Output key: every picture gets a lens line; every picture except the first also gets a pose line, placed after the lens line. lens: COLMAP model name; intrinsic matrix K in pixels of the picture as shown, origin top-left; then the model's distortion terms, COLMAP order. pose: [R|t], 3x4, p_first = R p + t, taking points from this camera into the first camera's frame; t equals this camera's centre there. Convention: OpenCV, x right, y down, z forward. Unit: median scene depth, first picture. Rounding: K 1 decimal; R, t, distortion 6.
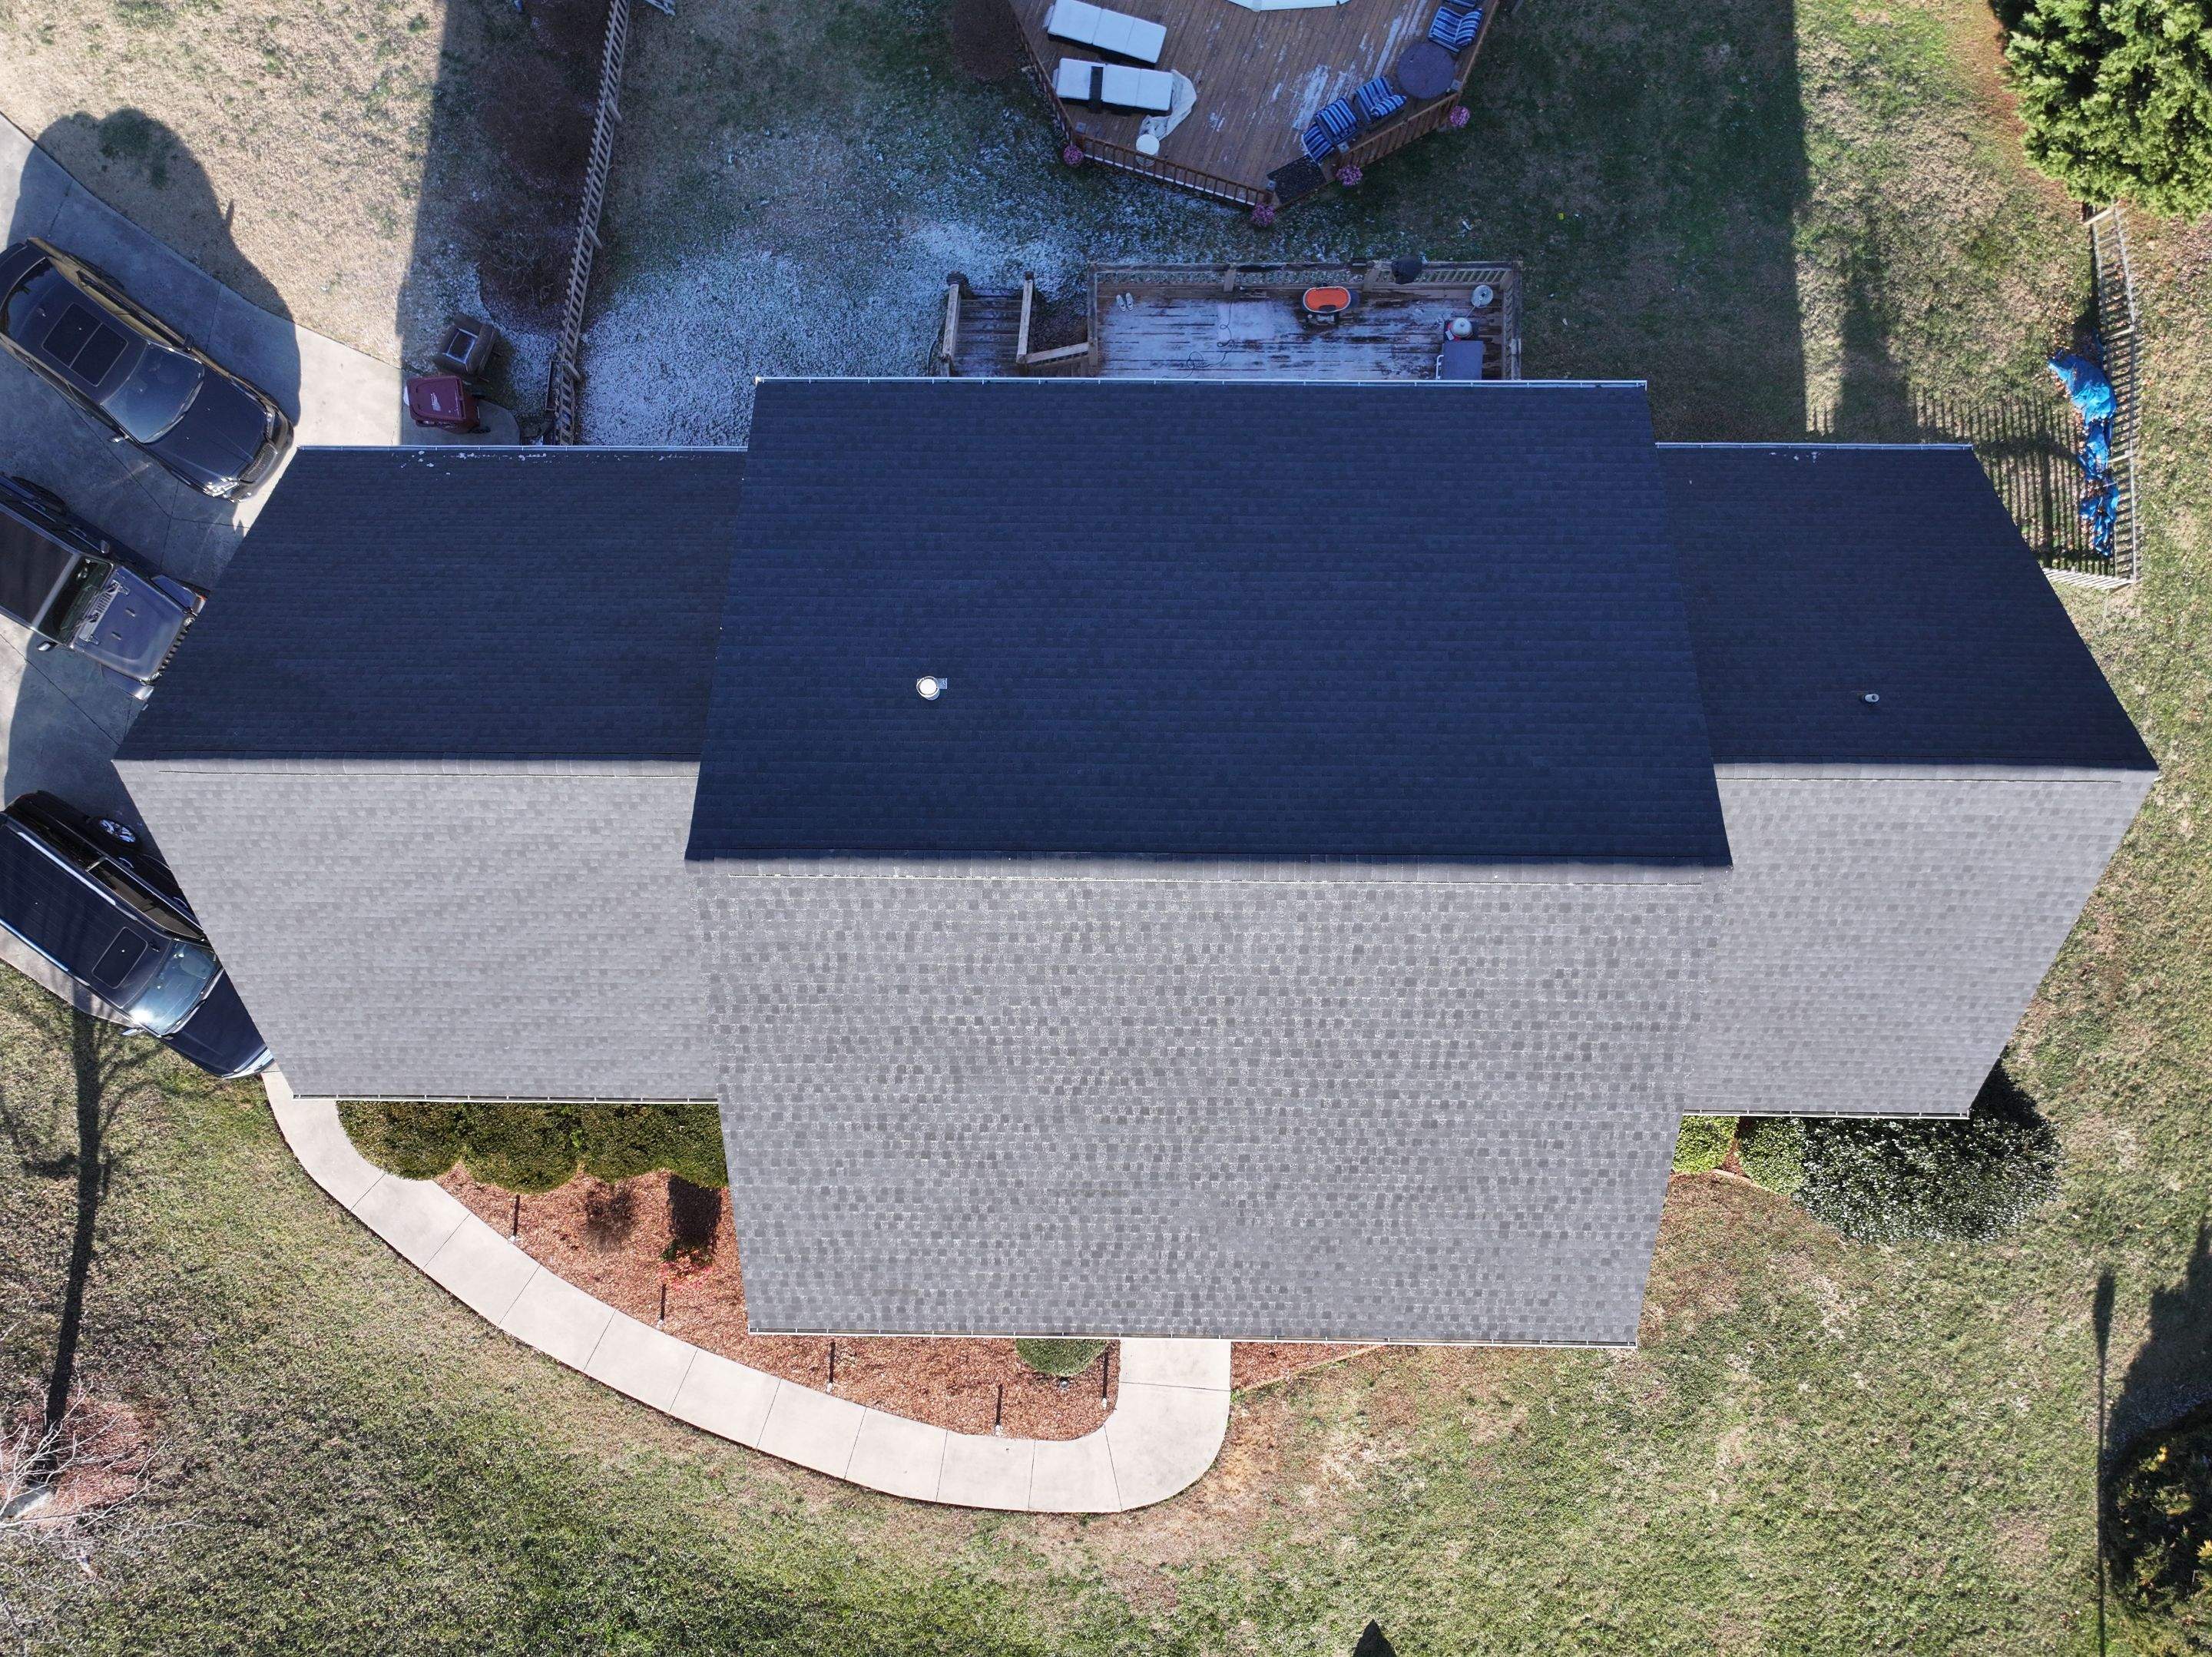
lens RADIAL K [[1776.5, 0, 1106.9], [0, 1776.5, 841.2], [0, 0, 1]] dist [0.006874, 0.000207]
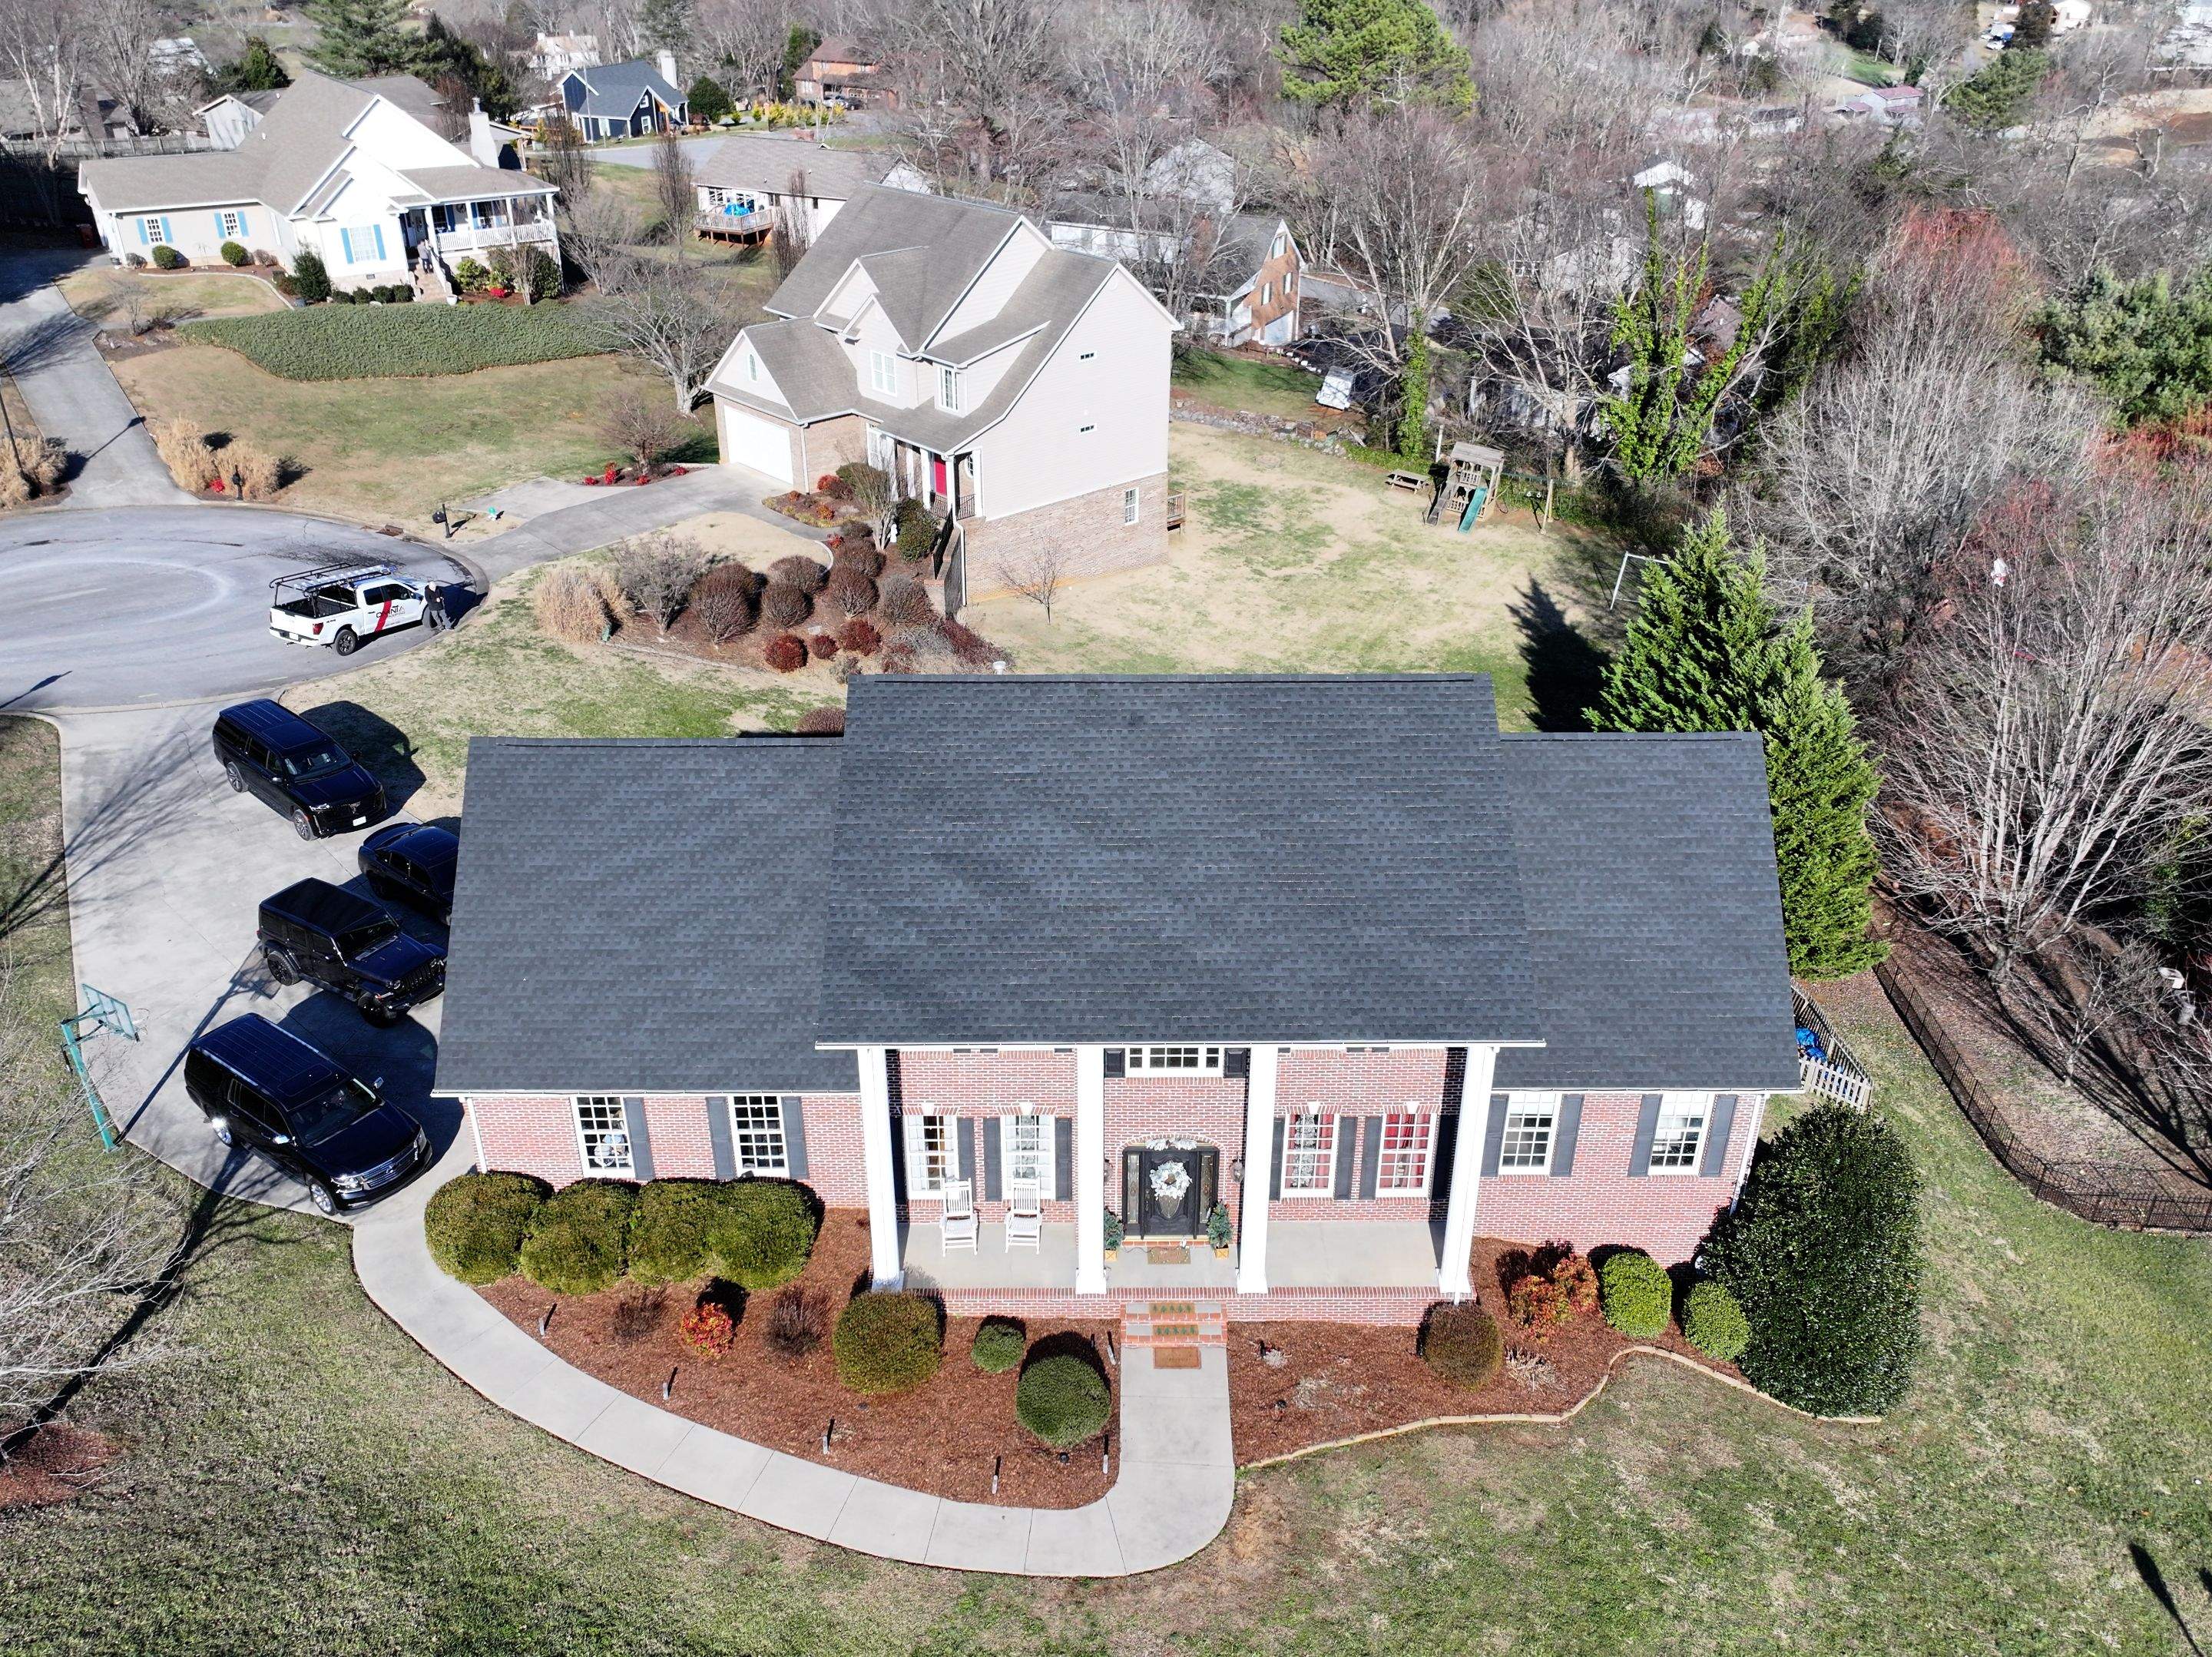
lens RADIAL K [[1776.5, 0, 1106.9], [0, 1776.5, 841.2], [0, 0, 1]] dist [0.006874, 0.000207]
pose [[0.999704, 0.008035, 0.022962, -0.025545], [0.016240, 0.482366, -0.875819, 0.996204], [-0.018113, 0.875933, 0.482093, 0.230245]]
